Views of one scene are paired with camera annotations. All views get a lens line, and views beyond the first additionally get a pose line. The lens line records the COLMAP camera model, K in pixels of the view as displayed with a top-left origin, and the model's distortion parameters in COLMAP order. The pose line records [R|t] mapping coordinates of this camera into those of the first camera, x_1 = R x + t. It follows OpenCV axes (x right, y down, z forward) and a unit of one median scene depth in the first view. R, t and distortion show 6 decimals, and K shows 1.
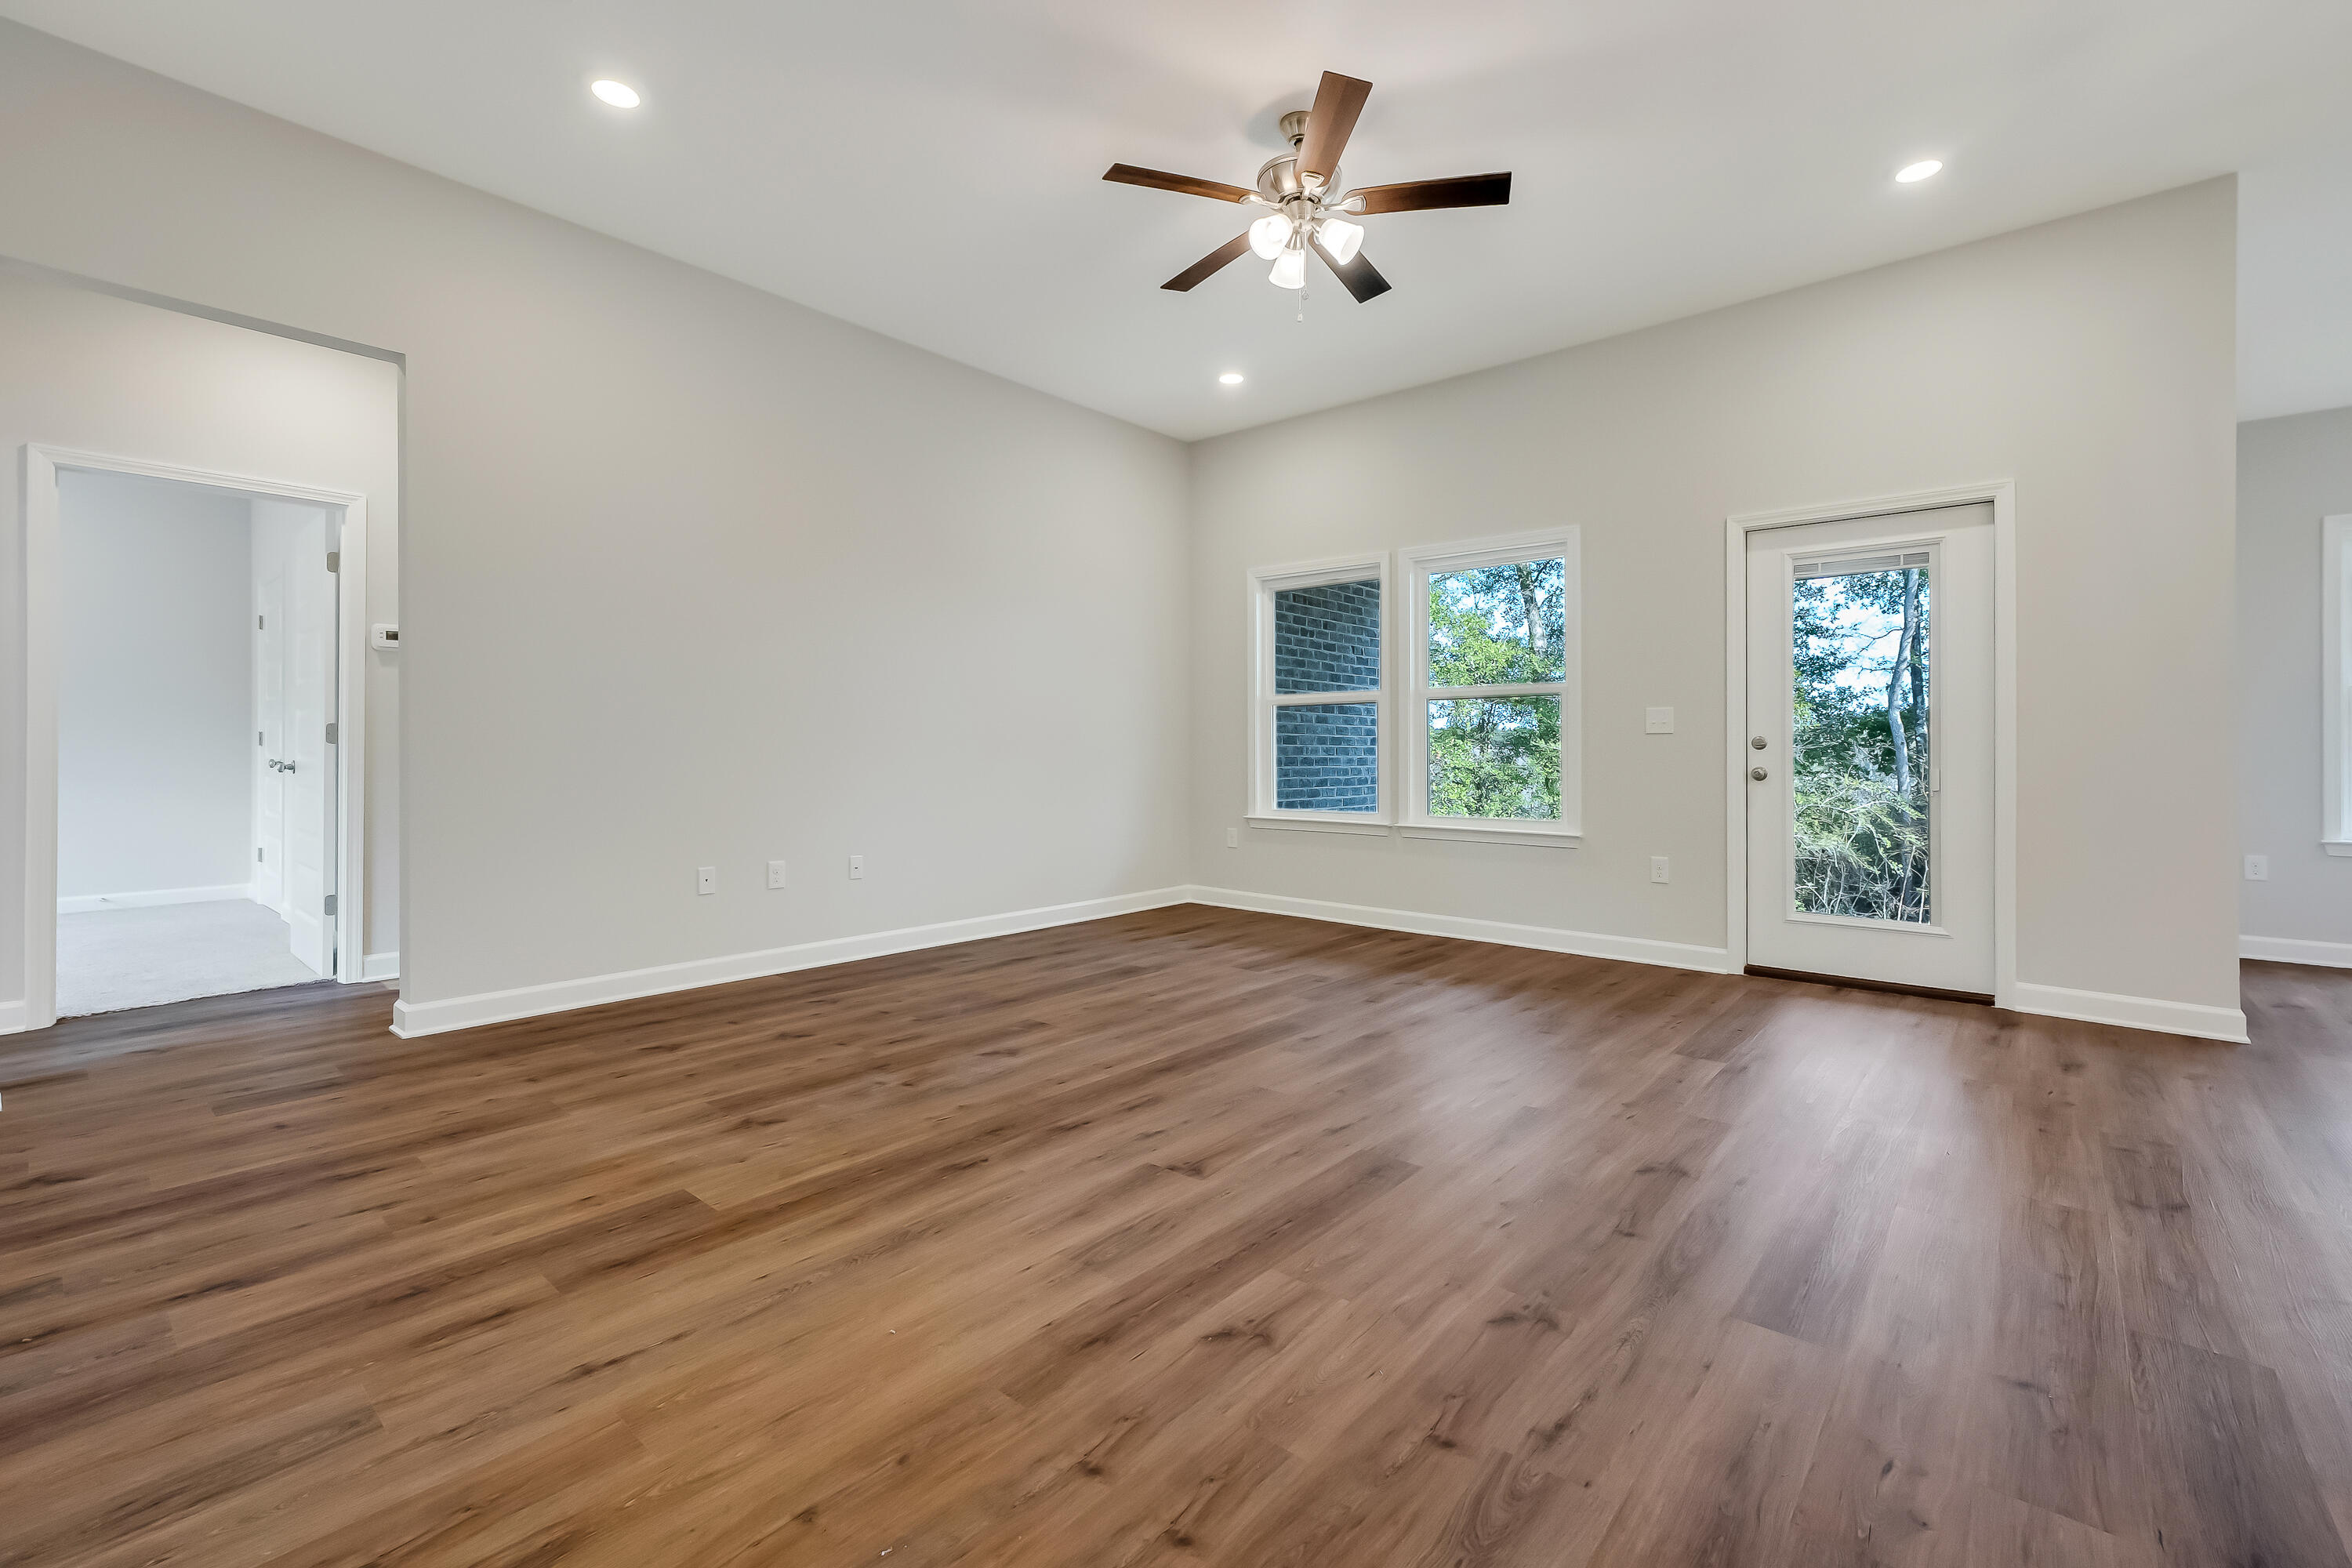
lens RADIAL K [[1000.1, 0, 1179.4], [0, 1000.1, 749.0], [0, 0, 1]] dist [-0.003010, 0.000047]
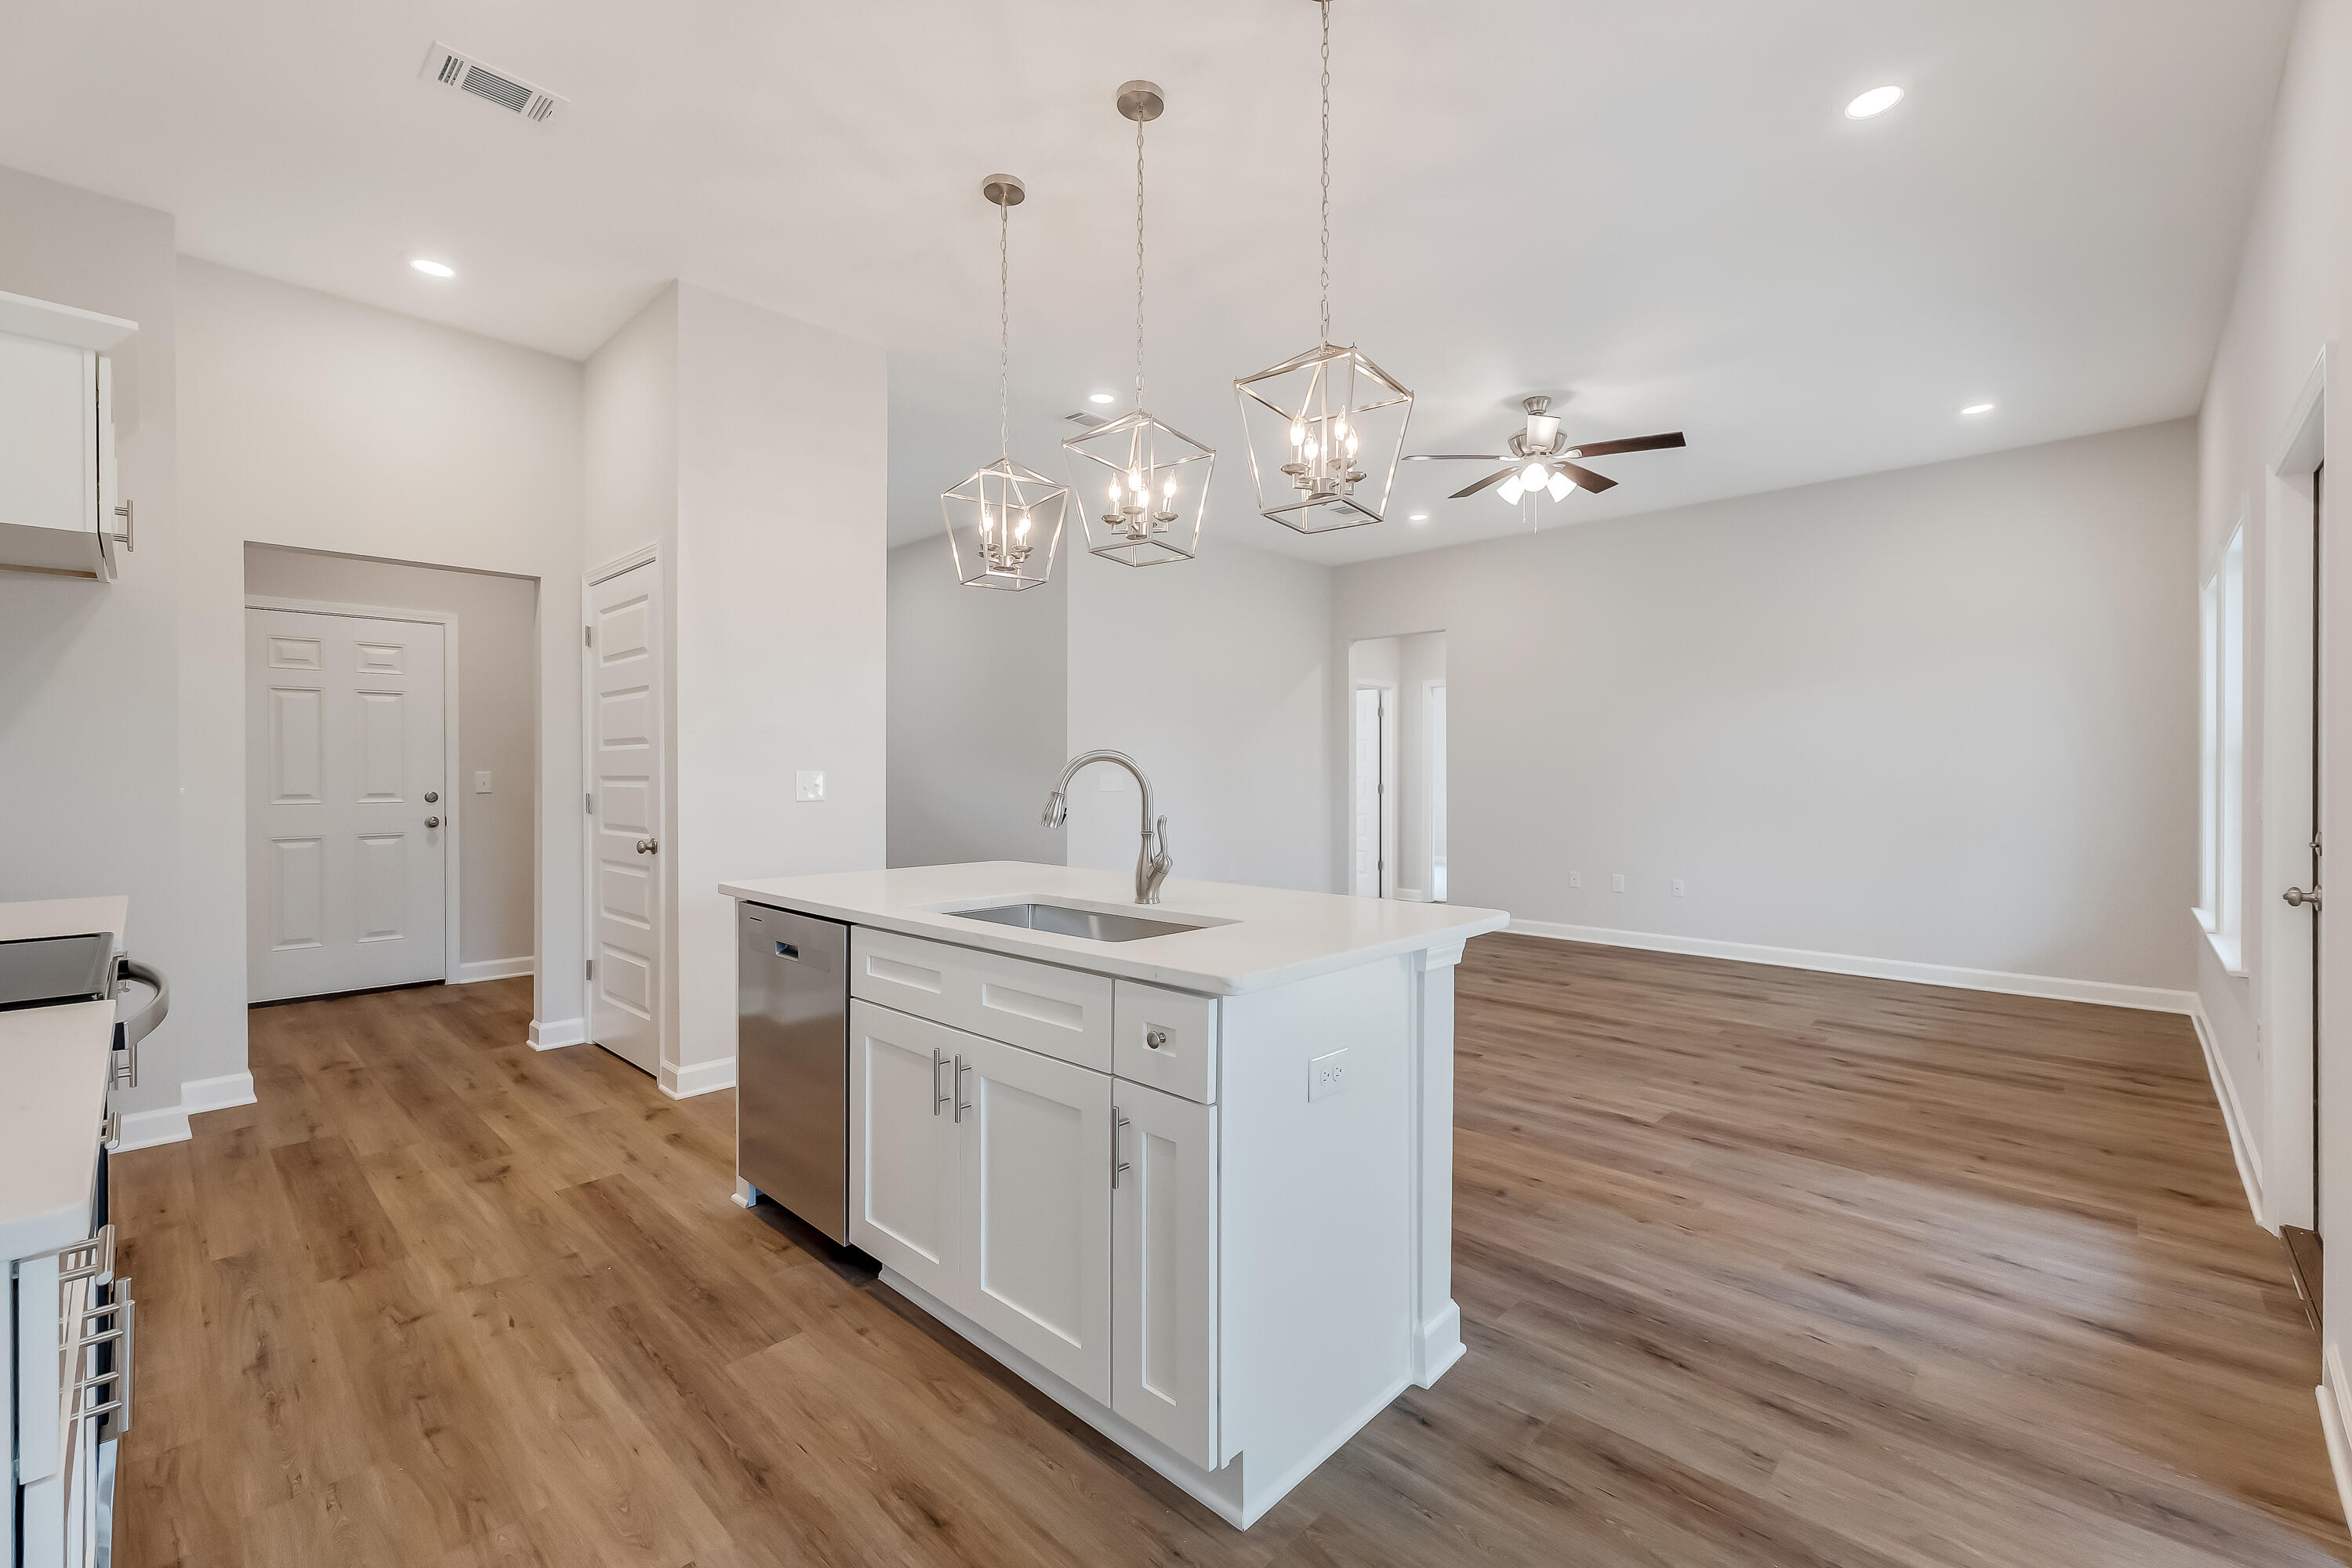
lens RADIAL K [[984.0, 0, 1187.8], [0, 984.0, 777.0], [0, 0, 1]] dist [0.005199, -0.000033]
pose [[-0.037851, 0.002538, -0.999280, 1.972094], [0.002609, 0.999994, 0.002441, -0.078184], [0.999280, -0.002514, -0.037857, 0.640521]]
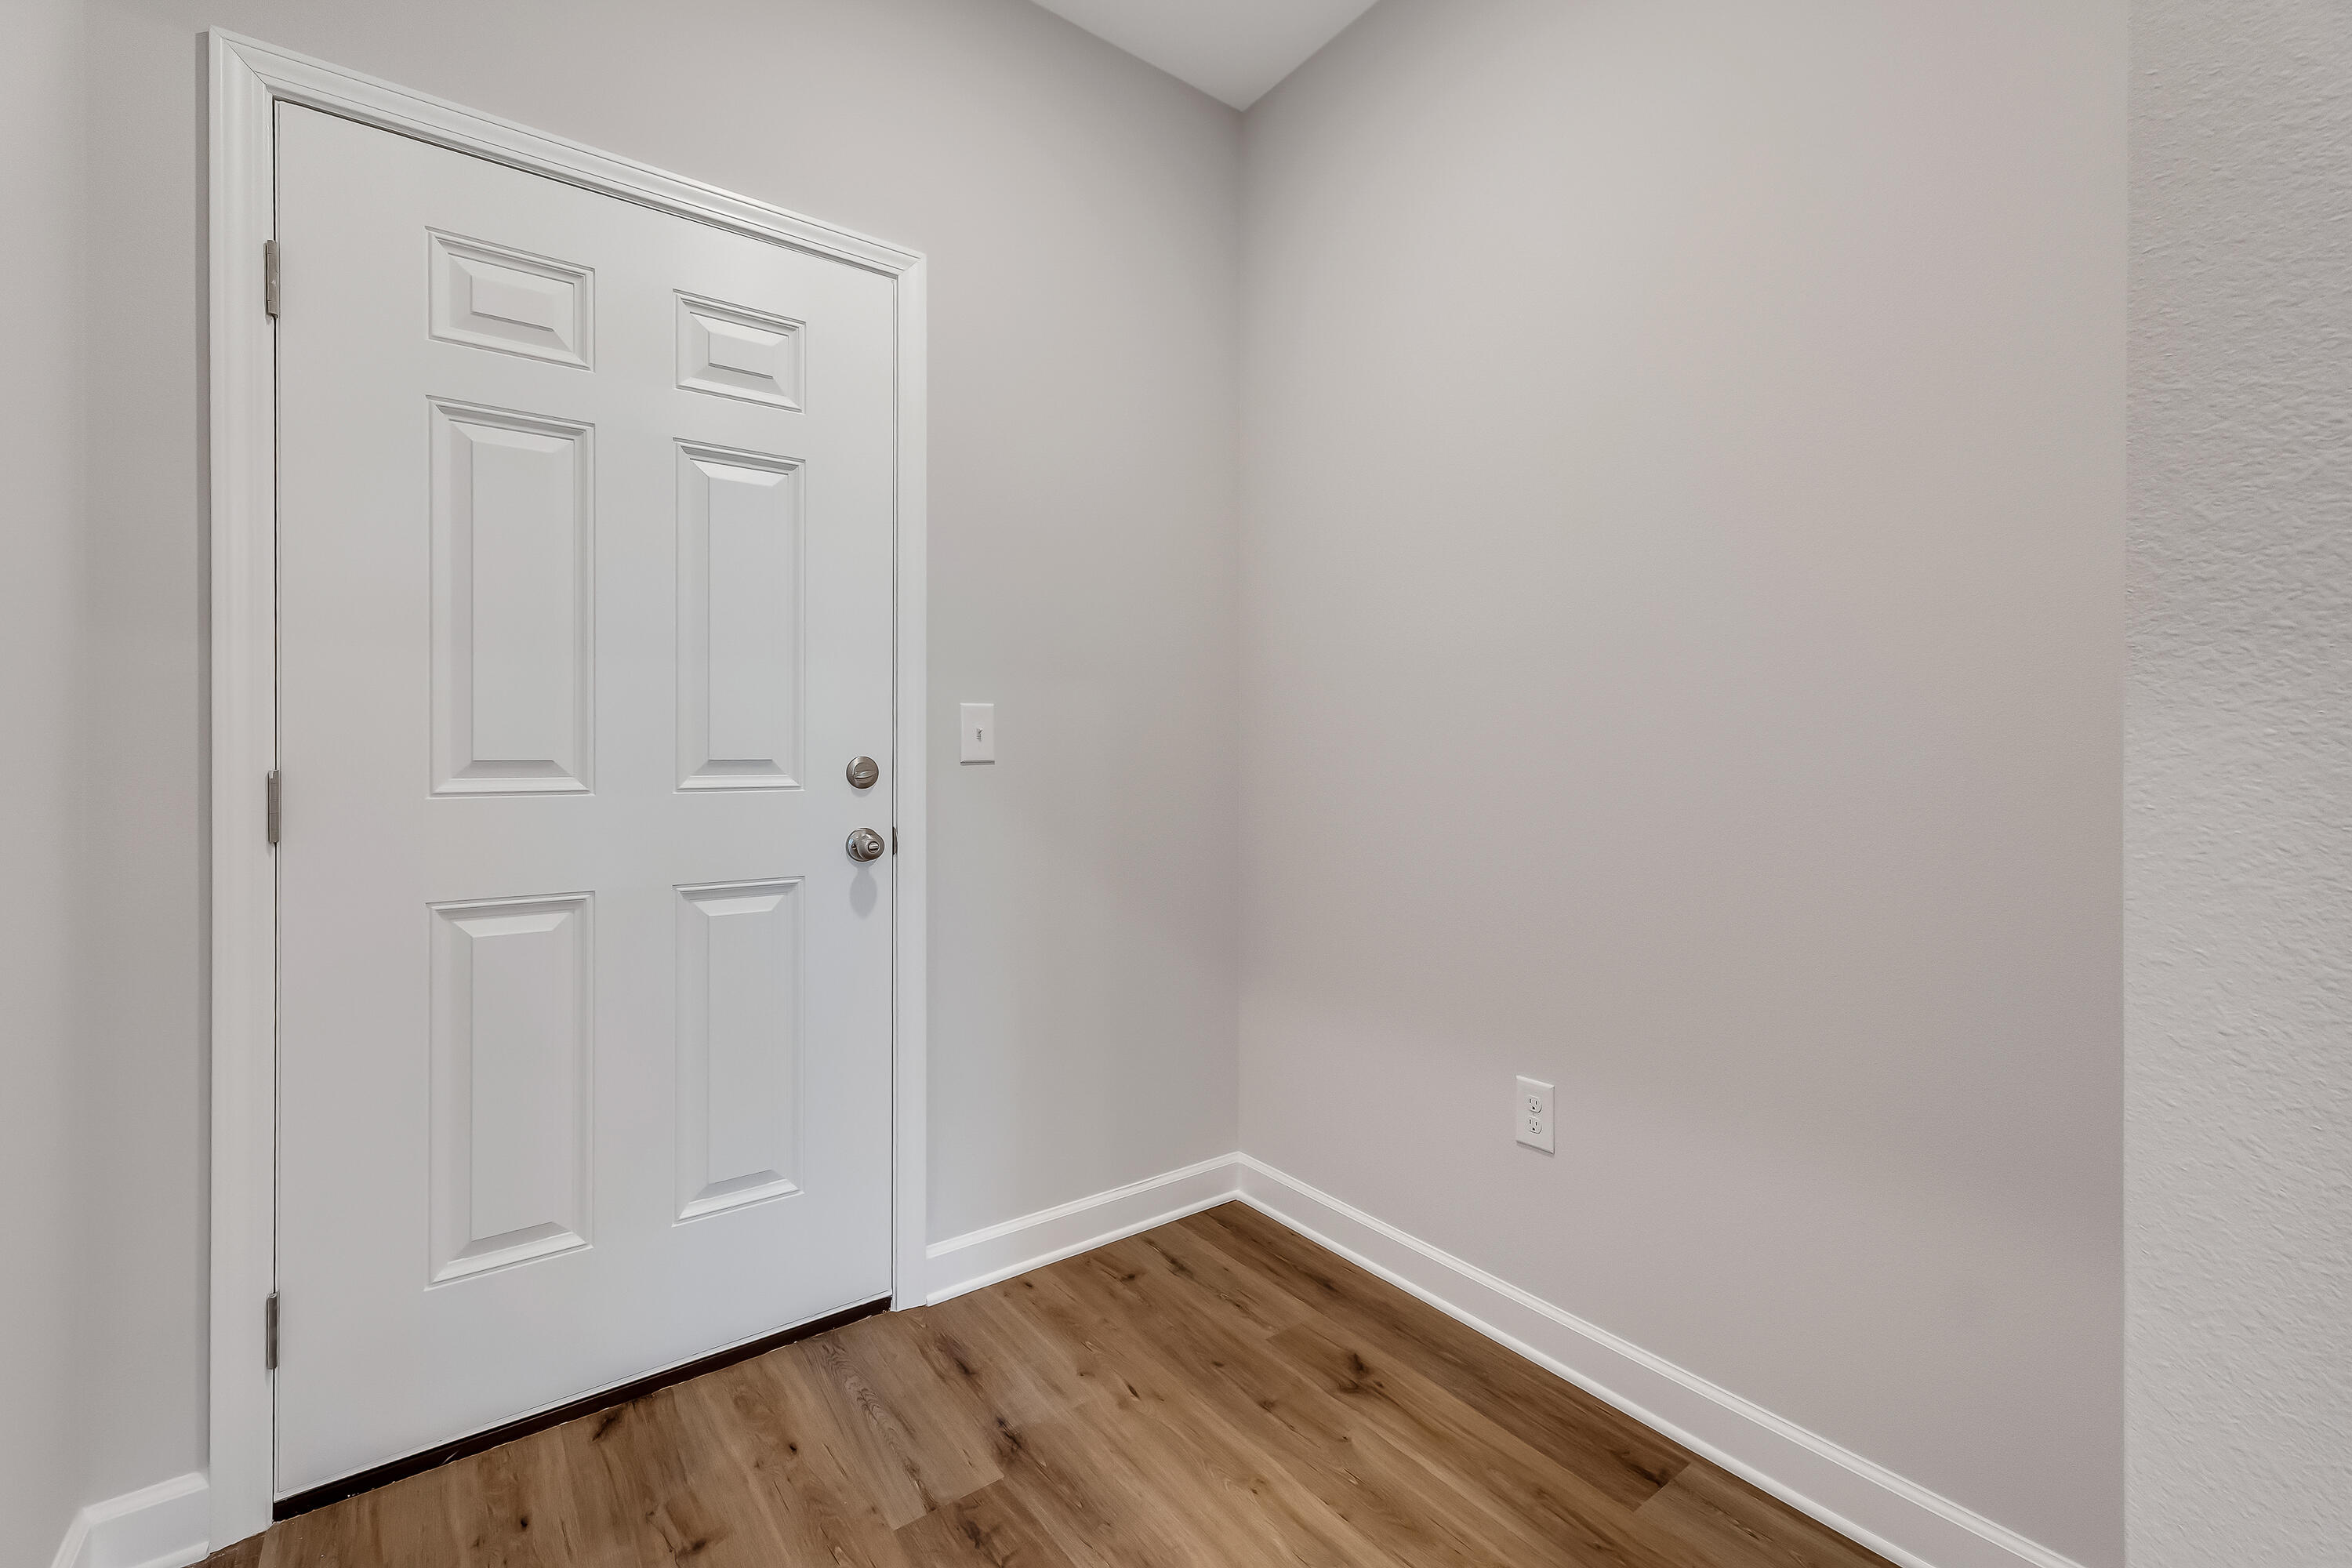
lens RADIAL K [[992.5, 0, 1189.8], [0, 992.5, 752.5], [0, 0, 1]] dist [0.001103, 0.000094]
pose [[-0.207278, -0.005279, -0.978268, 0.617064], [0.002357, 0.999980, -0.005895, -0.044672], [0.978279, -0.003528, -0.207261, -0.642463]]
